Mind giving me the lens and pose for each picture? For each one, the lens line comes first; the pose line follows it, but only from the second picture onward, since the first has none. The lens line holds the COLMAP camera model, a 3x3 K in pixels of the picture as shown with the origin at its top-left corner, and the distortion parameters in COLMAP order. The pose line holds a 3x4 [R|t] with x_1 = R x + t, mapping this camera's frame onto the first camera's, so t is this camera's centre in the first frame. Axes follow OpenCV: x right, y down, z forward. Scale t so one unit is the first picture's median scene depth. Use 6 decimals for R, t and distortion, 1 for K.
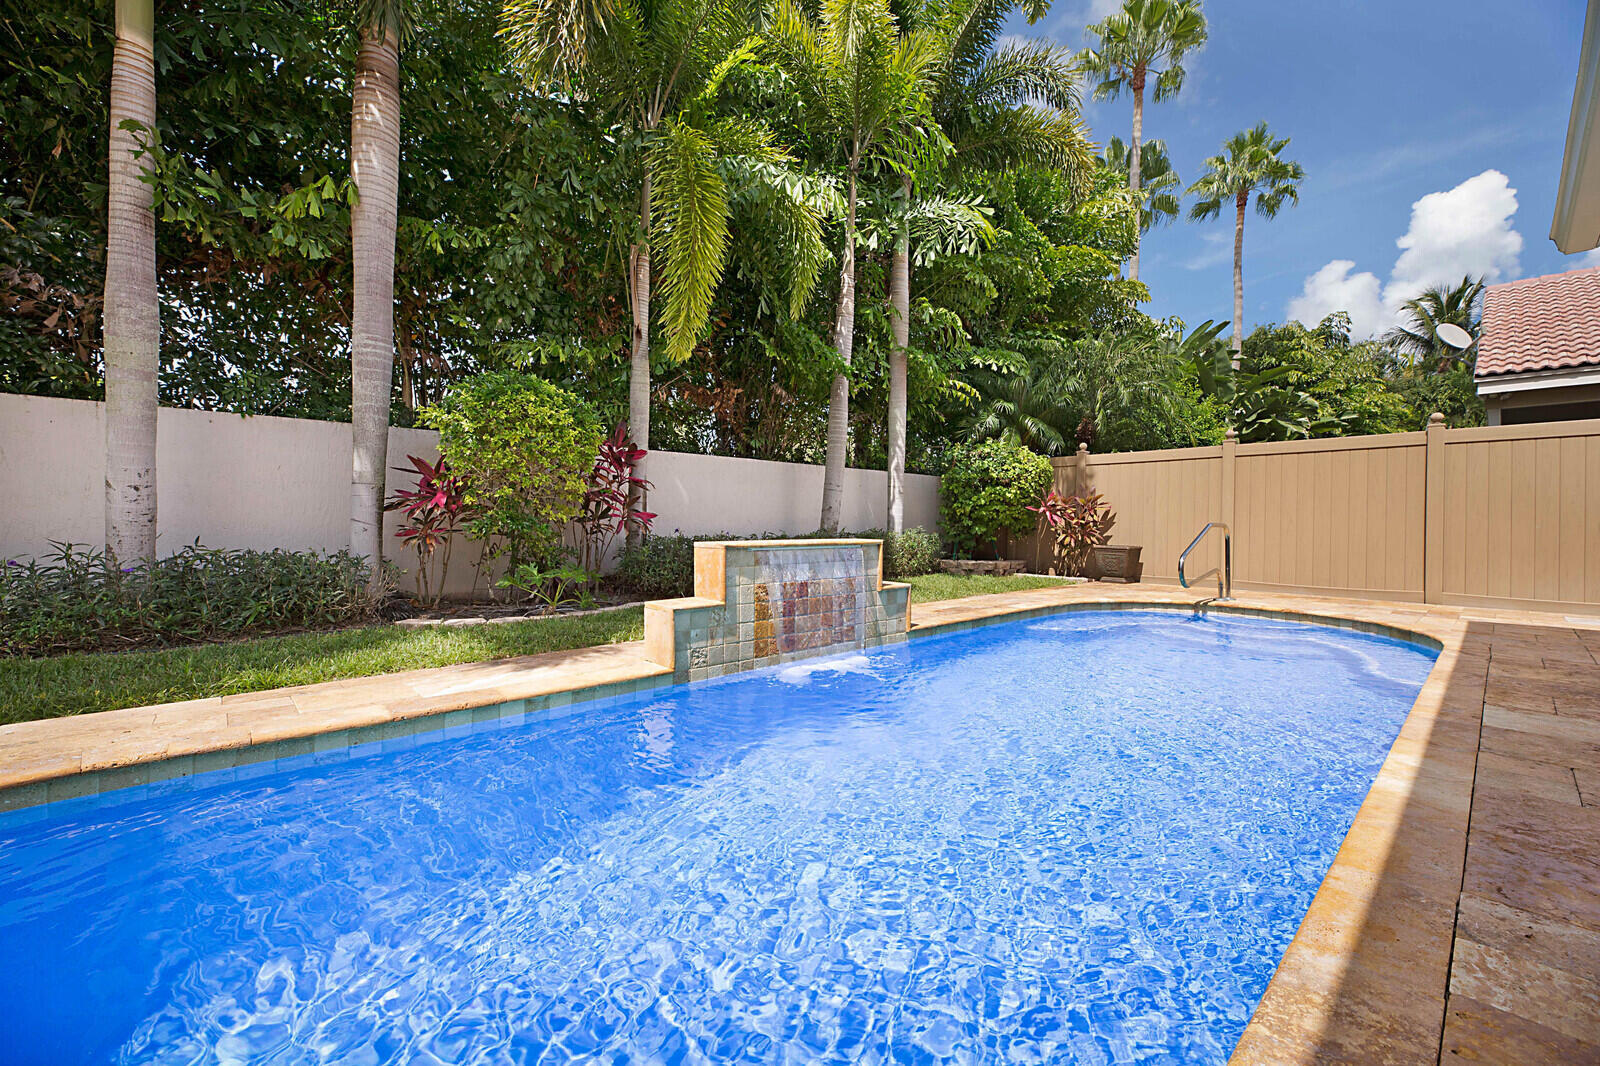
lens RADIAL K [[647.0, 0, 805.0], [0, 647.0, 529.6], [0, 0, 1]] dist [-0.000015, -0.002999]
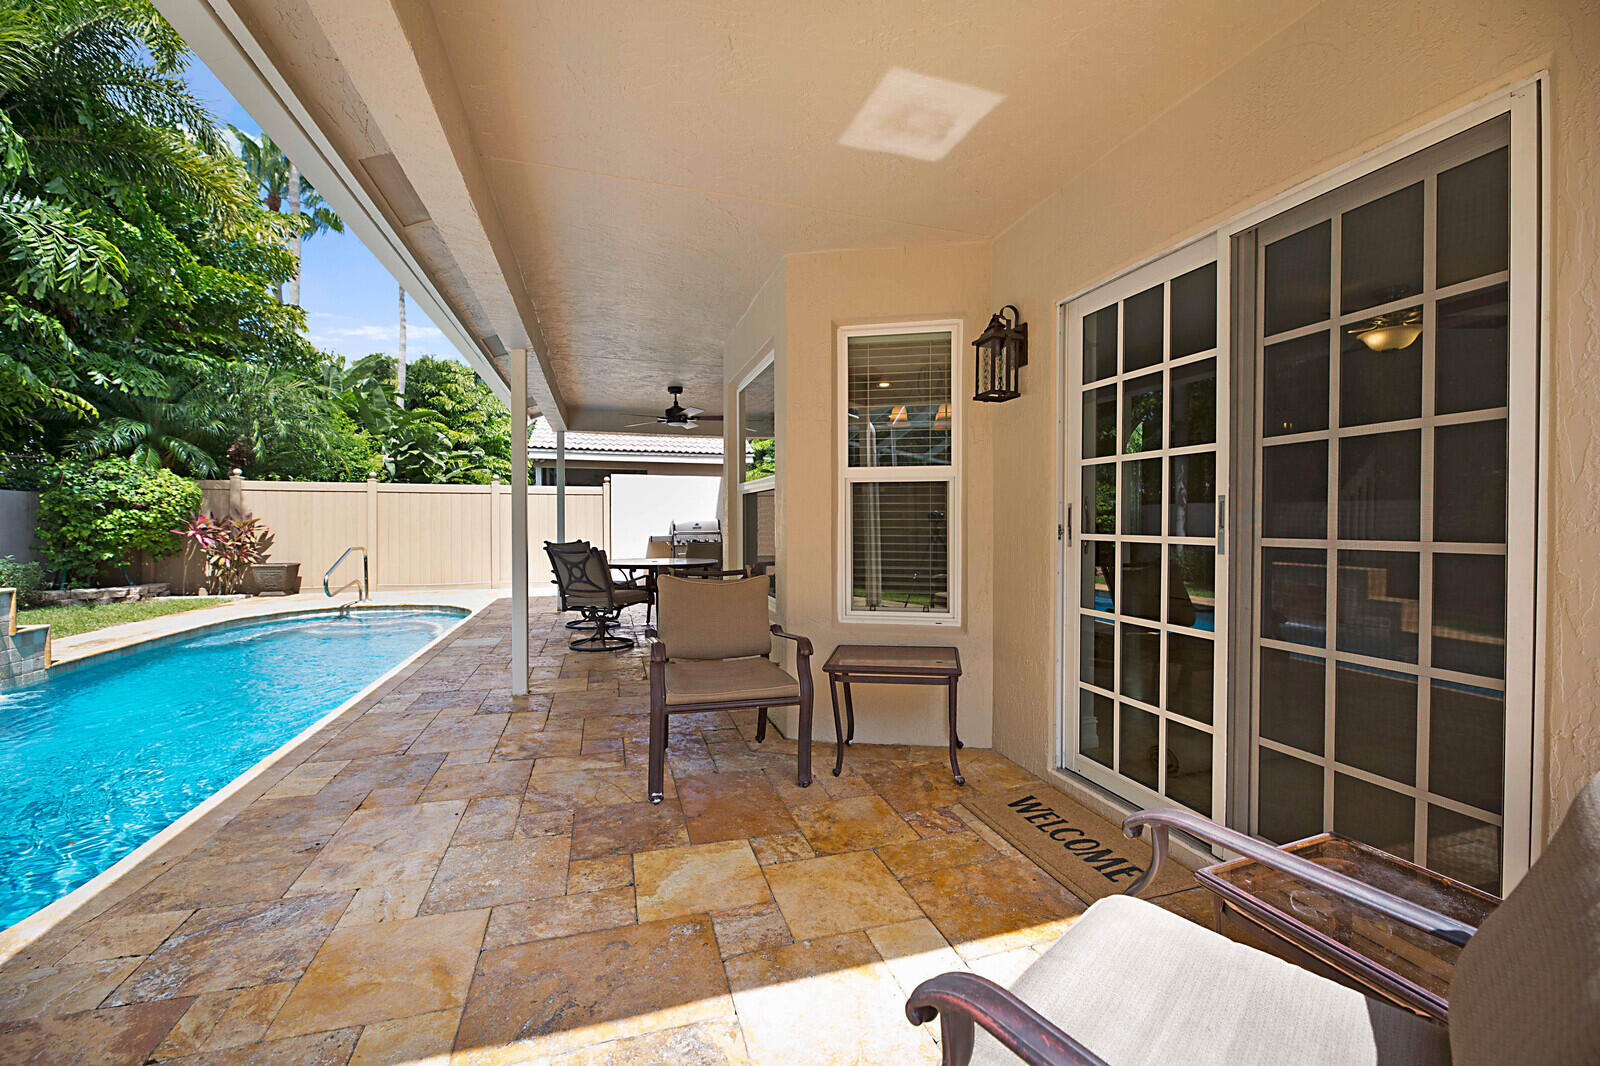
lens RADIAL K [[647.0, 0, 808.3], [0, 647.0, 526.1], [0, 0, 1]] dist [-0.000015, -0.002999]
pose [[0.429676, -0.017517, 0.902813, -0.134780], [0.014987, 0.999812, 0.012267, -0.039078], [-0.902859, 0.008260, 0.429858, -0.321952]]
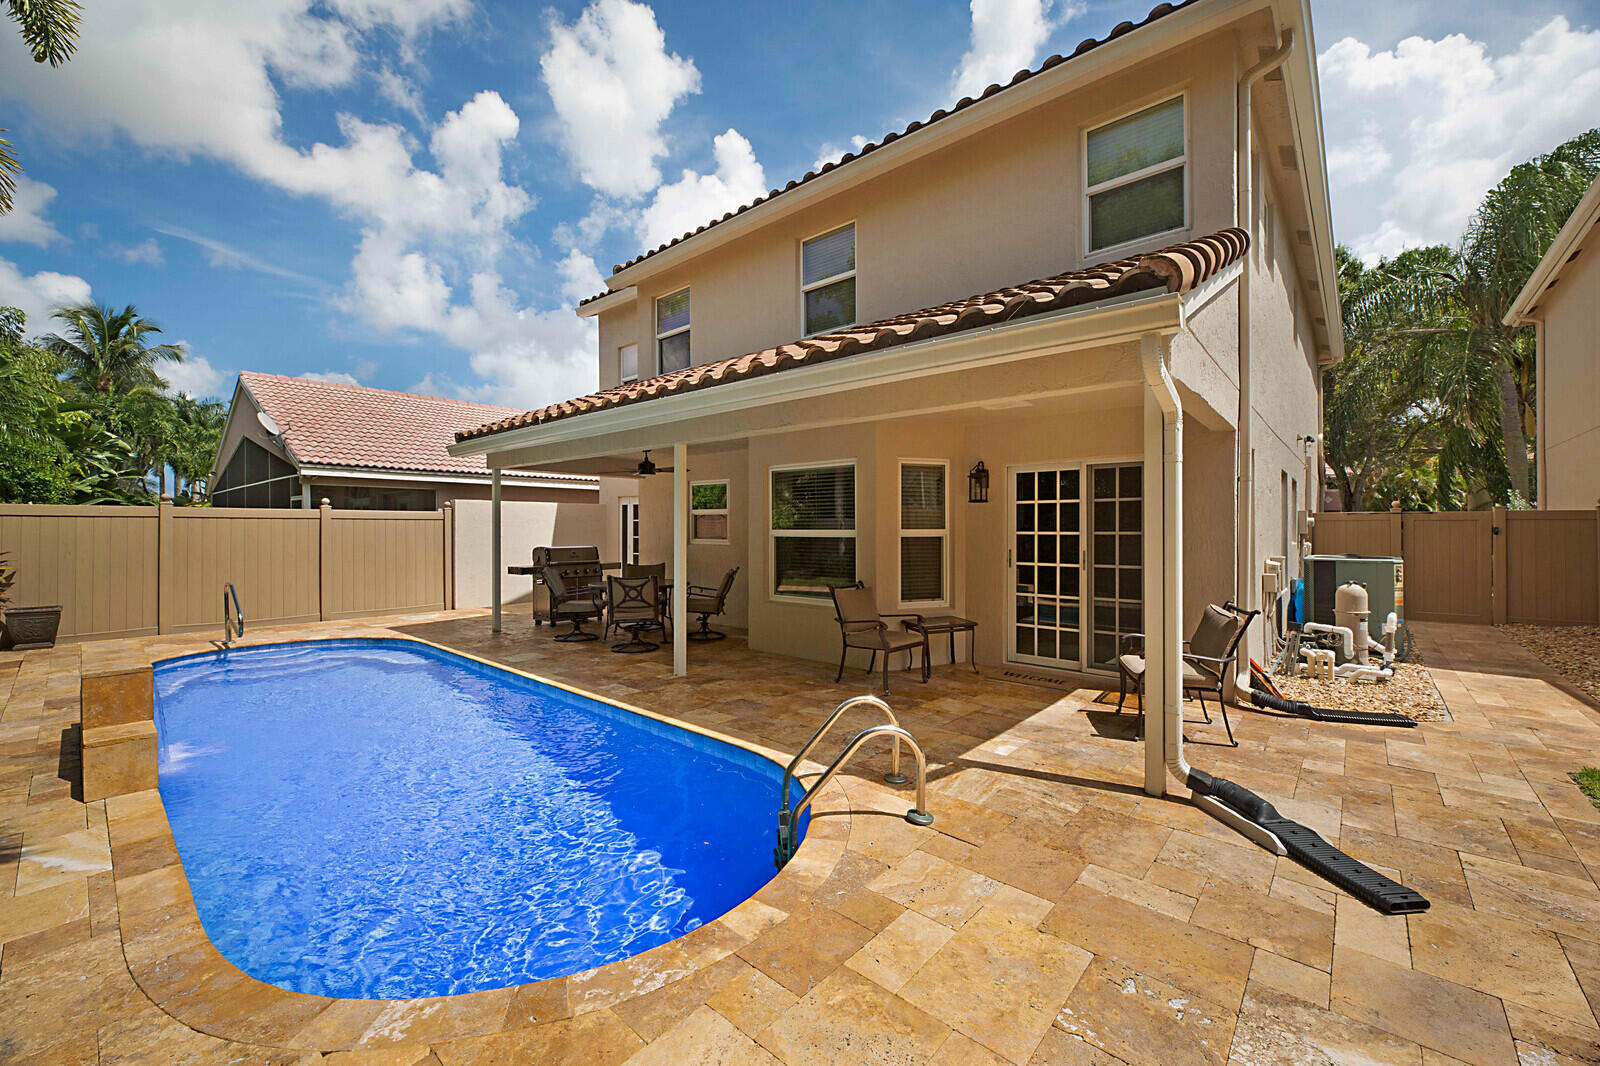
lens RADIAL K [[647.0, 0, 809.4], [0, 647.0, 537.2], [0, 0, 1]] dist [-0.000015, -0.002999]
pose [[-0.105905, -0.027359, 0.994000, -0.502036], [0.013864, 0.999484, 0.028987, -0.082051], [-0.994280, 0.016851, -0.105471, -0.003304]]
